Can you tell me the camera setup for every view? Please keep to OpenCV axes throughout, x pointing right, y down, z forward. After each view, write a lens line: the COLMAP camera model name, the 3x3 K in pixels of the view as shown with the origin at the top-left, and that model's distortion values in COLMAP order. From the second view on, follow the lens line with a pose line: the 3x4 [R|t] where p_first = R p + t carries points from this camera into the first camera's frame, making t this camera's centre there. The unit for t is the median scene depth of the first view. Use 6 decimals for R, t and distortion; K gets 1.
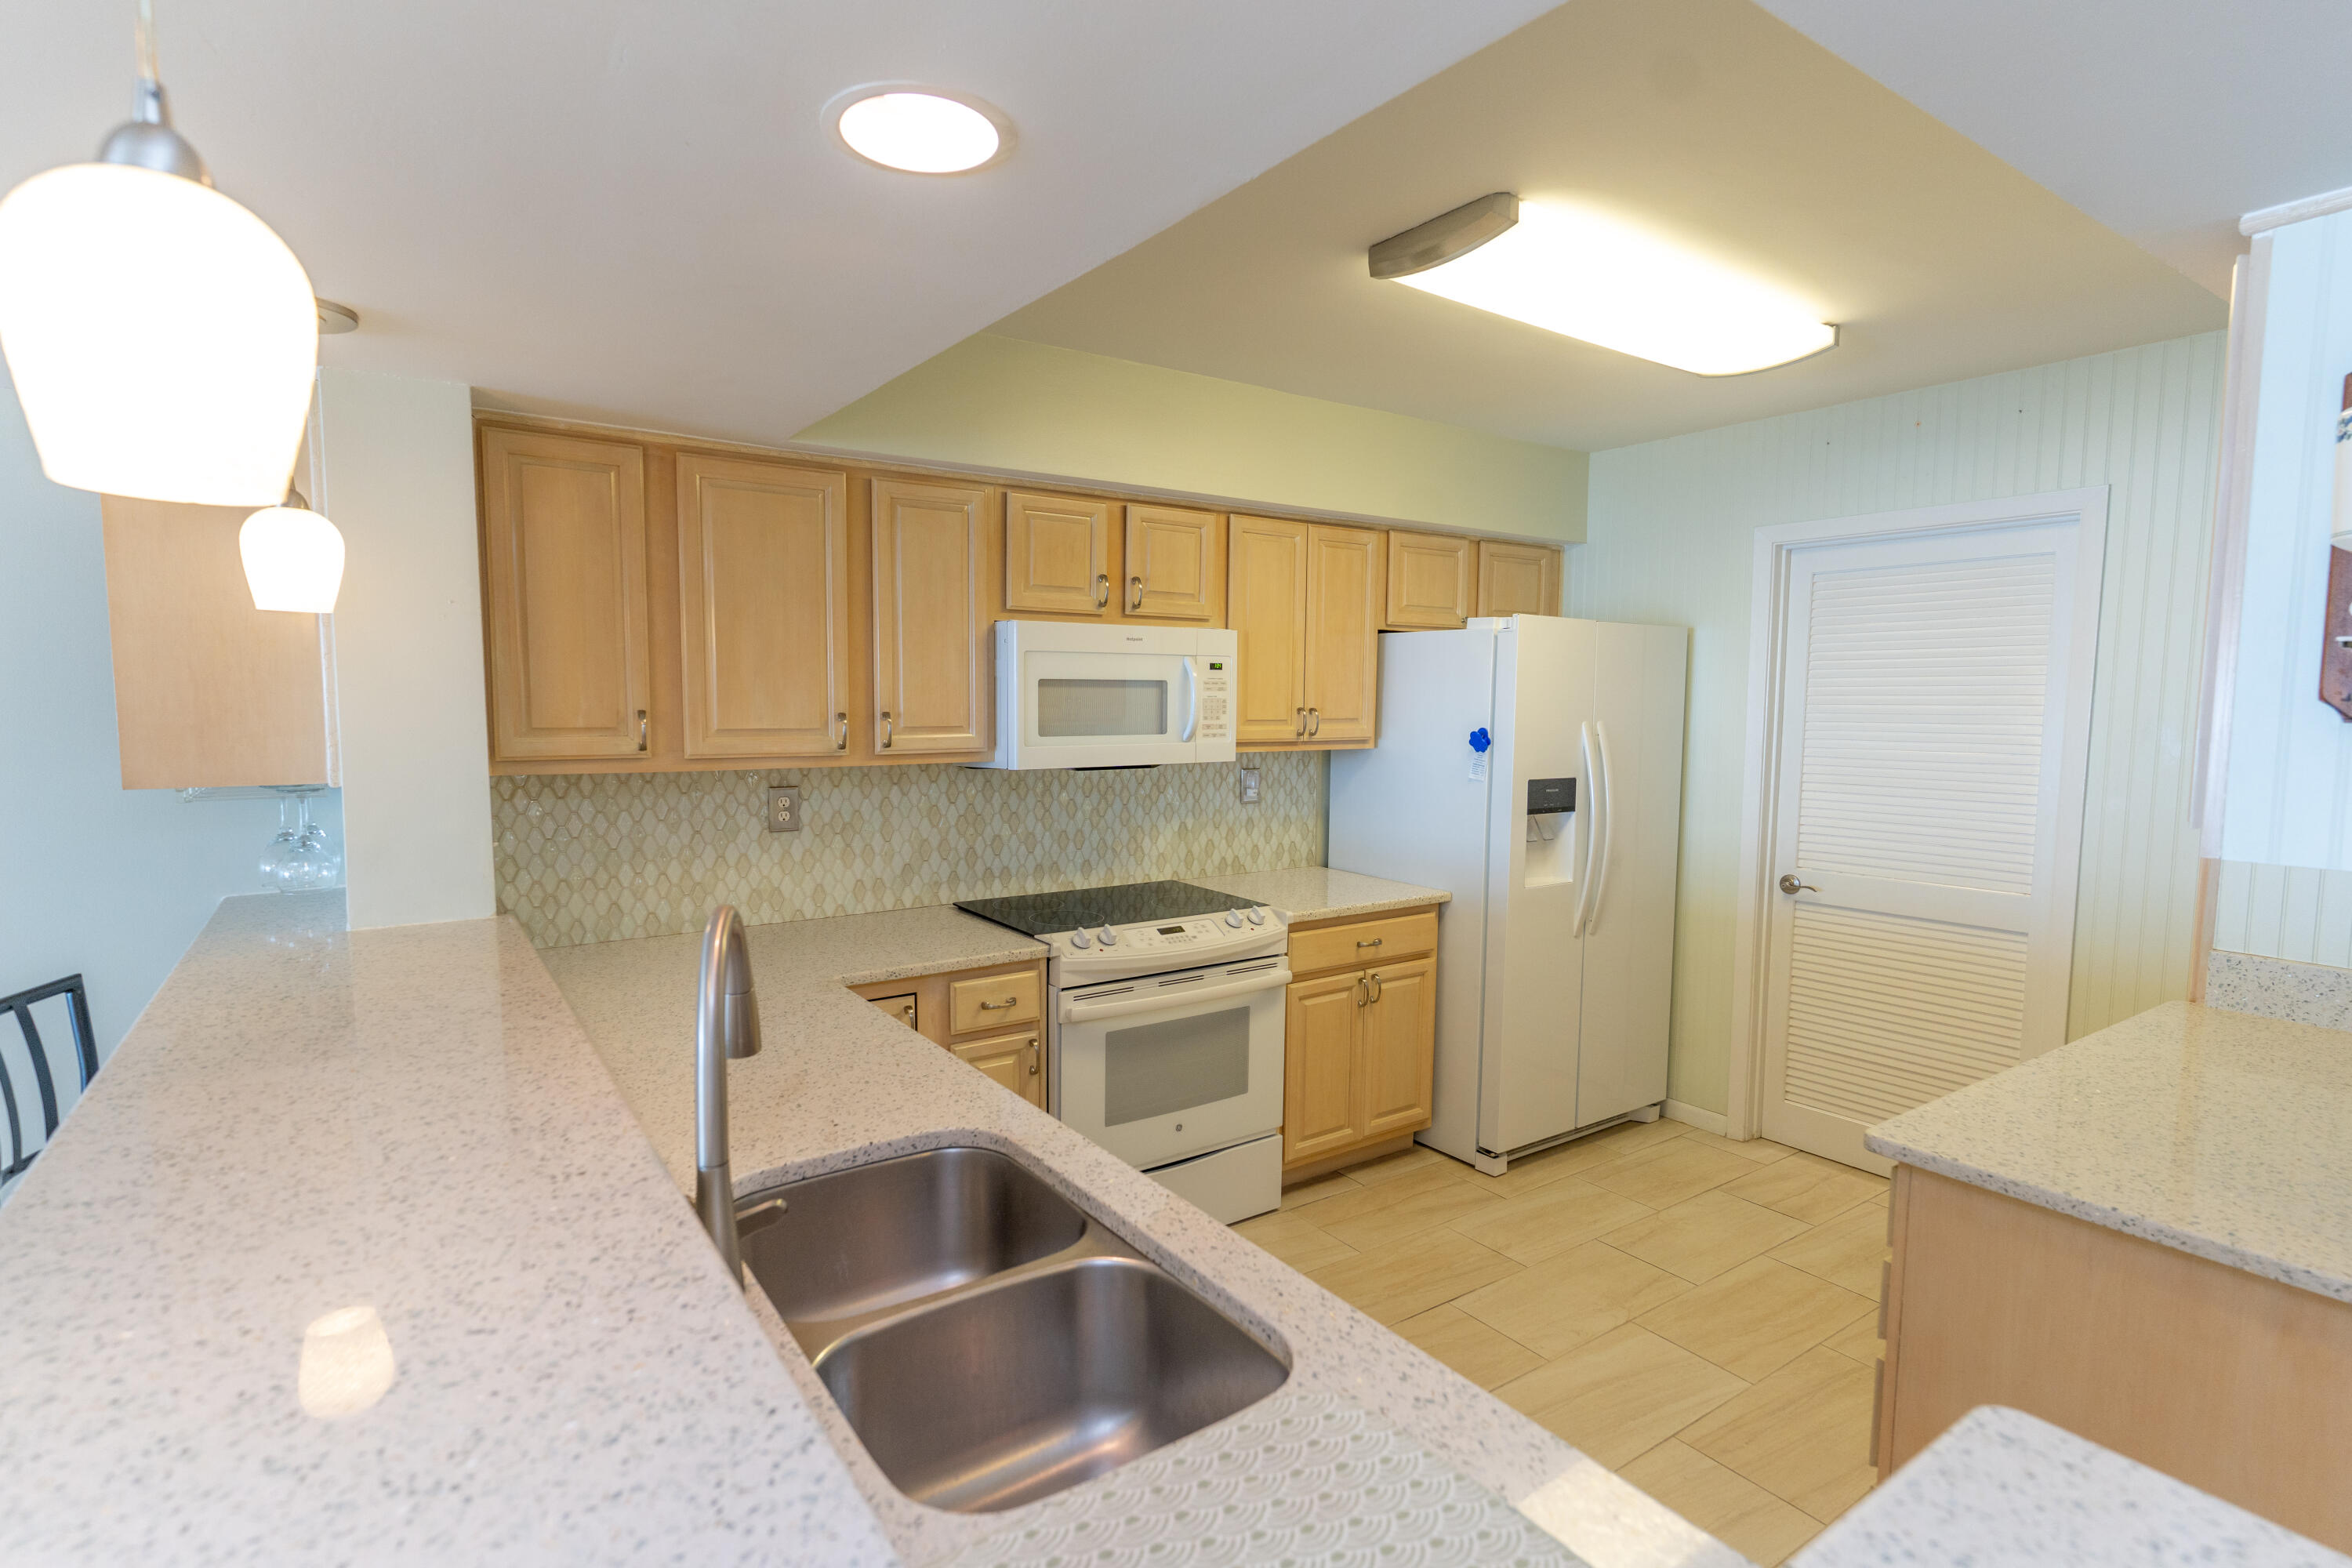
lens RADIAL K [[1151.4, 0, 1193.2], [0, 1151.4, 773.1], [0, 0, 1]] dist [0.002408, -0.000117]
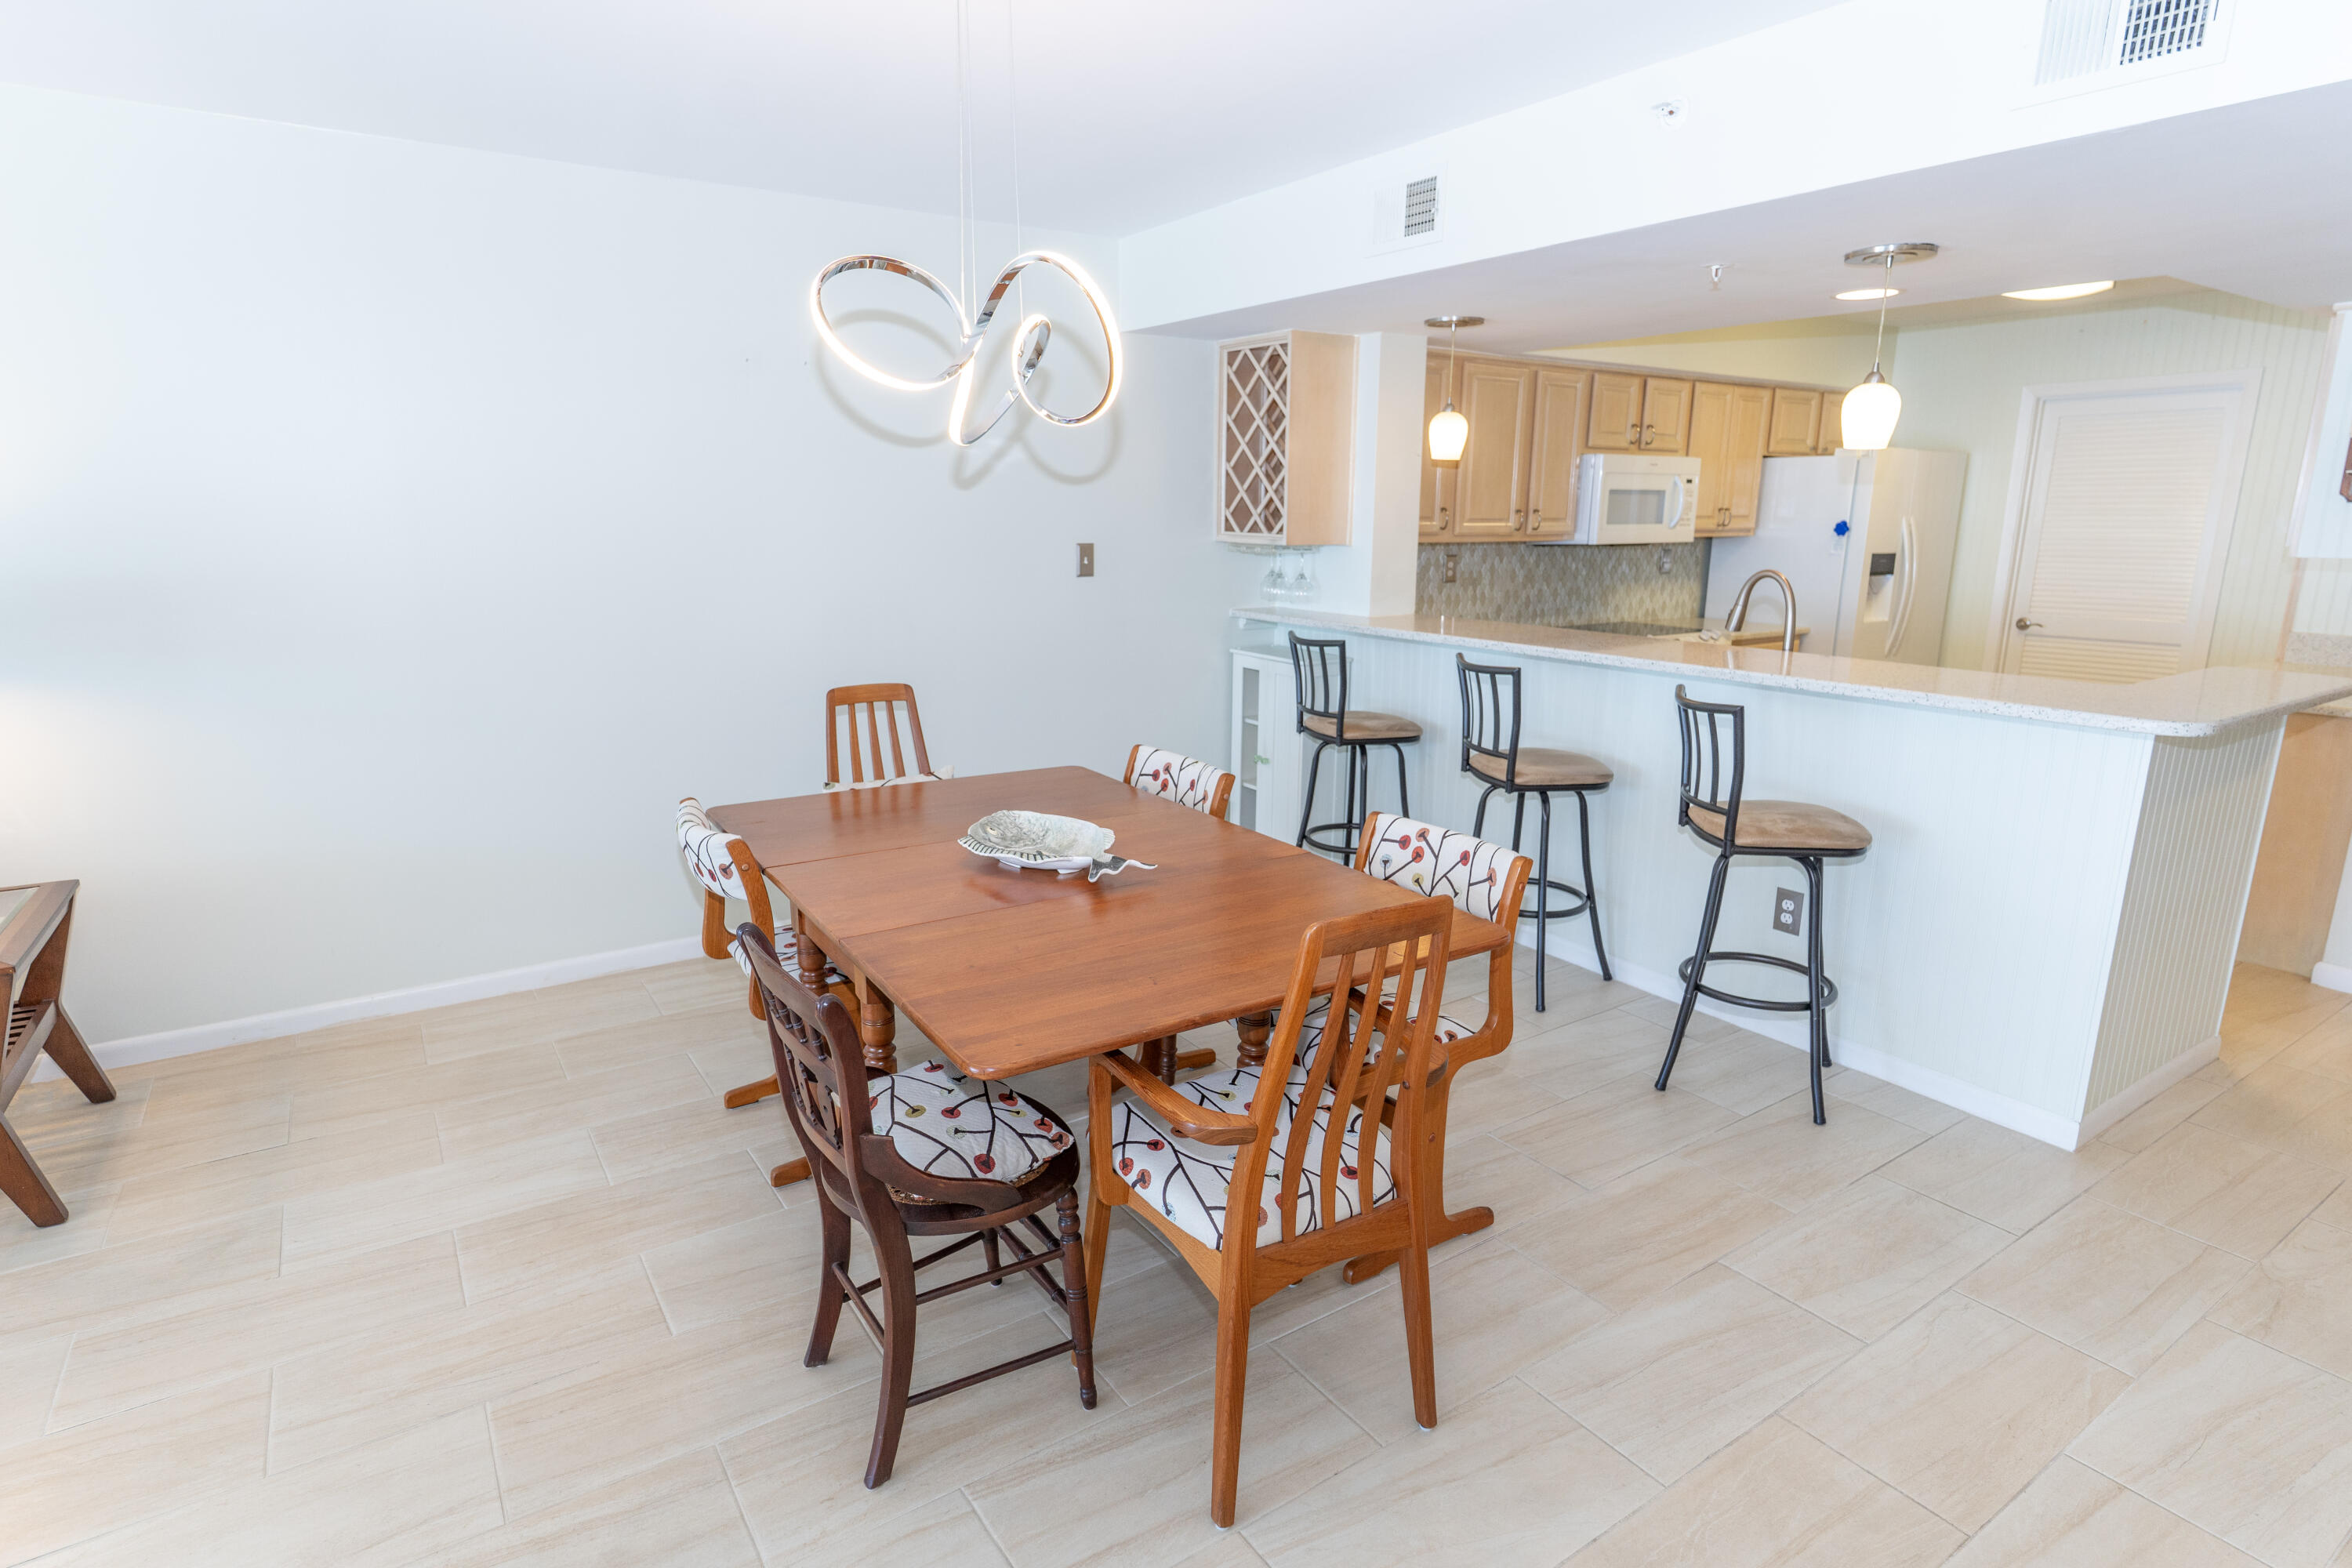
lens RADIAL K [[1203.2, 0, 1191.0], [0, 1203.2, 773.8], [0, 0, 1]] dist [-0.012075, -0.001059]
pose [[0.999501, 0.000038, -0.031575, -0.638582], [0.004597, 0.989171, 0.146695, 0.064146], [0.031238, -0.146767, 0.988678, -0.758580]]
